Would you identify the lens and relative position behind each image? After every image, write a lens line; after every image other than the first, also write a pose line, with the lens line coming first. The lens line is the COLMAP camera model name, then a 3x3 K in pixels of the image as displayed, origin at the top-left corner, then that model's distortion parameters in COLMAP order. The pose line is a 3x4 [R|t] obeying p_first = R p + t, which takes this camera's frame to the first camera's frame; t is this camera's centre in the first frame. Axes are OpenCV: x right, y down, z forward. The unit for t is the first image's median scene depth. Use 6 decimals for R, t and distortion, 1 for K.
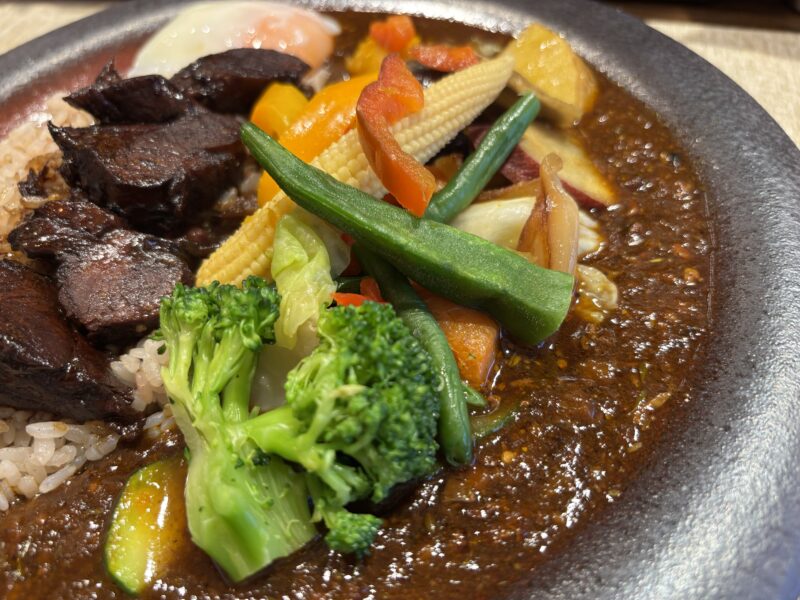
lens RADIAL K [[630.6, 0, 386.8], [0, 630.6, 301.4], [0, 0, 1]] dist [0.035711, -0.097314]
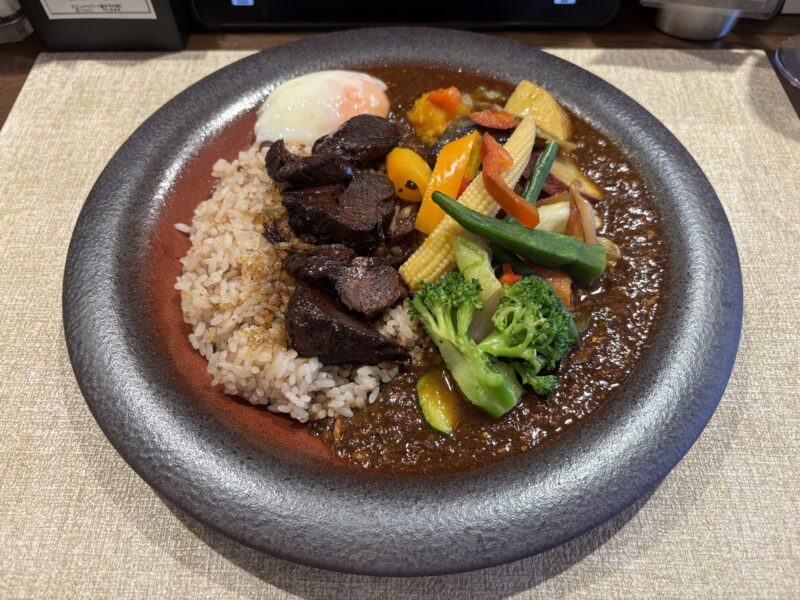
lens RADIAL K [[599.9, 0, 400.0], [0, 599.9, 300.0], [0, 0, 1]] dist [0.060621, -0.087998]
pose [[0.964426, -0.169529, 0.202836, -0.696263], [0.147315, 0.981769, 0.120117, -0.186150], [-0.219501, -0.085963, 0.971818, -0.675576]]
